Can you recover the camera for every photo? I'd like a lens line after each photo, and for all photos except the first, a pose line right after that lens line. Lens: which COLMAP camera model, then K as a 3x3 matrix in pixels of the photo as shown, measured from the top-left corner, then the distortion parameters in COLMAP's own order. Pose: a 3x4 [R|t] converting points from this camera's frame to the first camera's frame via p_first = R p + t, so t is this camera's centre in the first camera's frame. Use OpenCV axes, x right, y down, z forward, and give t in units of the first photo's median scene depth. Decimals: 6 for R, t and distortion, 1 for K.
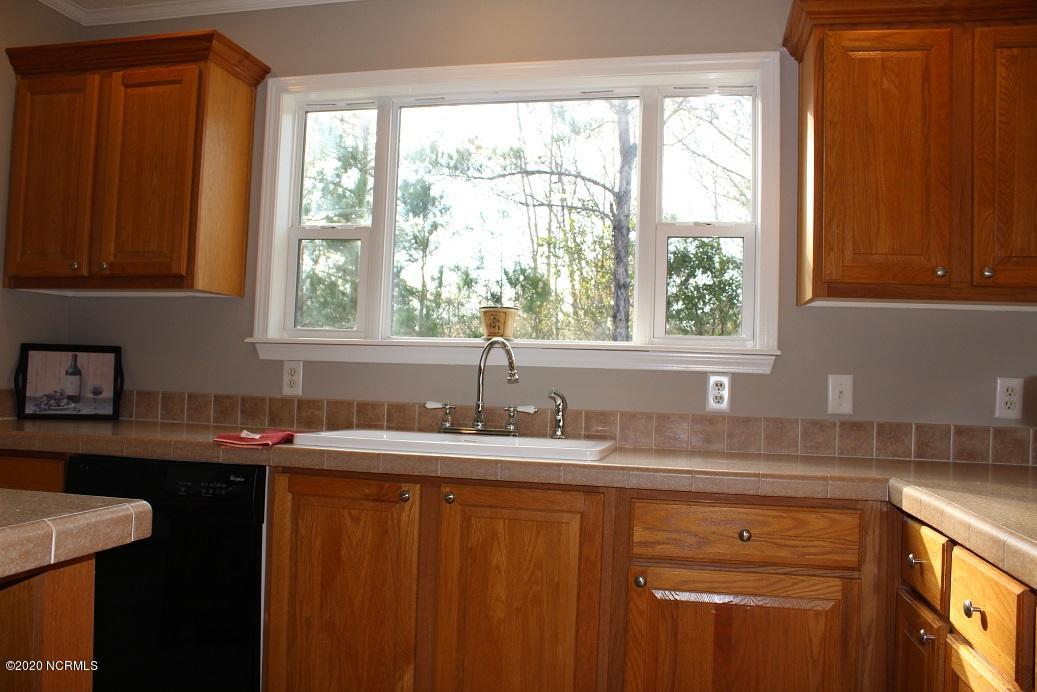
lens RADIAL K [[868.8, 0, 518.5], [0, 868.8, 346.0], [0, 0, 1]] dist [-0.161810, 0.139093]
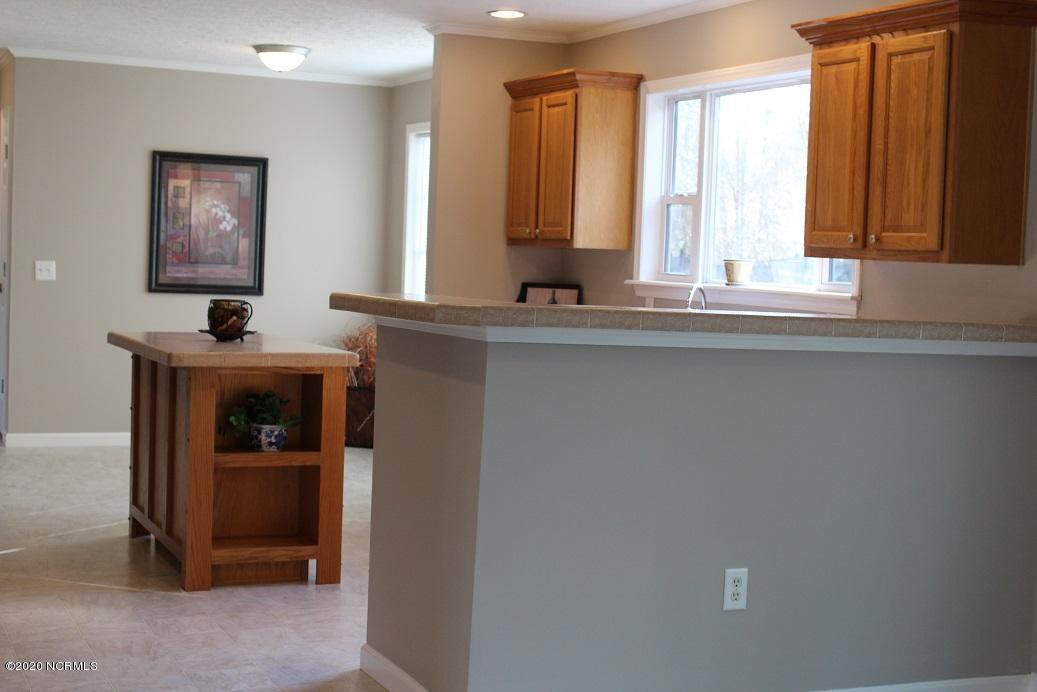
lens RADIAL K [[1593.1, 0, 518.5], [0, 1593.1, 346.0], [0, 0, 1]] dist [-0.011270, -0.013469]
pose [[0.599363, 0.039946, -0.799480, 1.836159], [0.008489, 0.998381, 0.056249, -0.055563], [0.800432, -0.040500, 0.598053, -0.755350]]
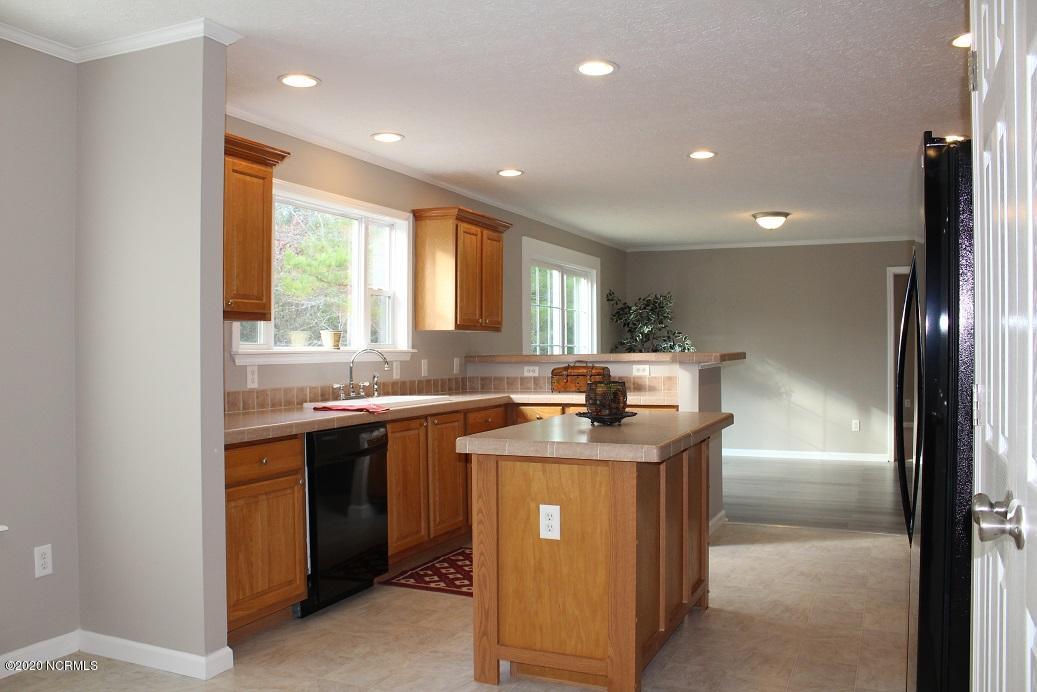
lens RADIAL K [[868.8, 0, 518.5], [0, 868.8, 346.0], [0, 0, 1]] dist [-0.161810, 0.139093]
pose [[0.187660, -0.029921, 0.981778, -1.869841], [-0.025380, 0.999054, 0.035299, -0.092560], [-0.981906, -0.031542, 0.186724, 0.294235]]
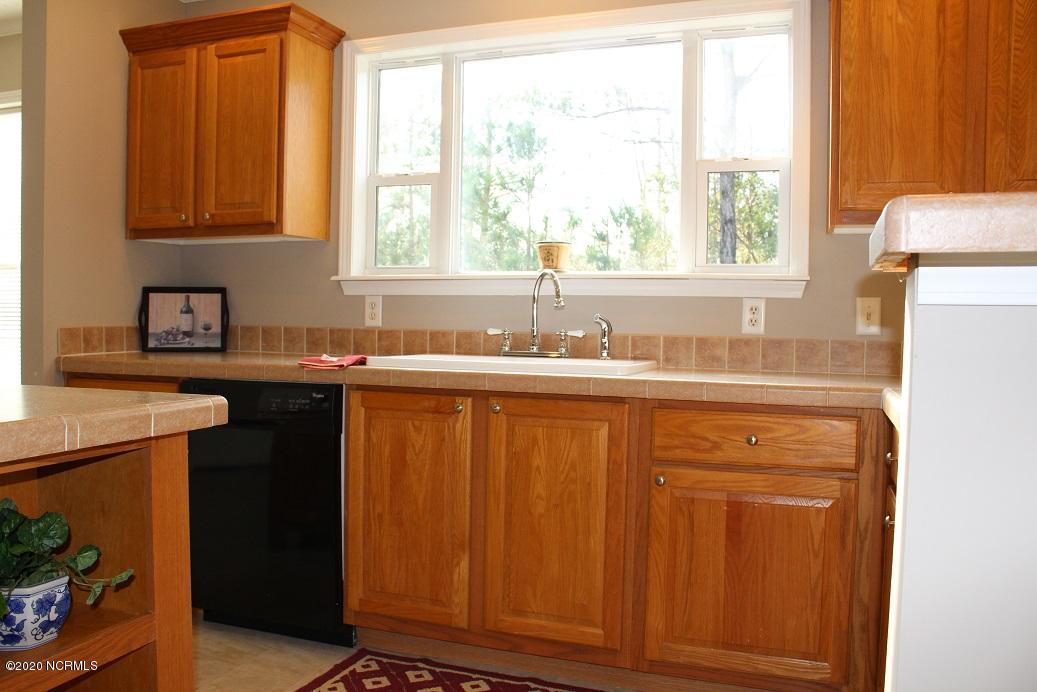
lens RADIAL K [[868.8, 0, 518.5], [0, 868.8, 346.0], [0, 0, 1]] dist [-0.161810, 0.139093]
pose [[0.990694, -0.013072, -0.135477, 0.087422], [0.022268, 0.997532, 0.066590, 0.013552], [0.134272, -0.068987, 0.988540, -0.105987]]
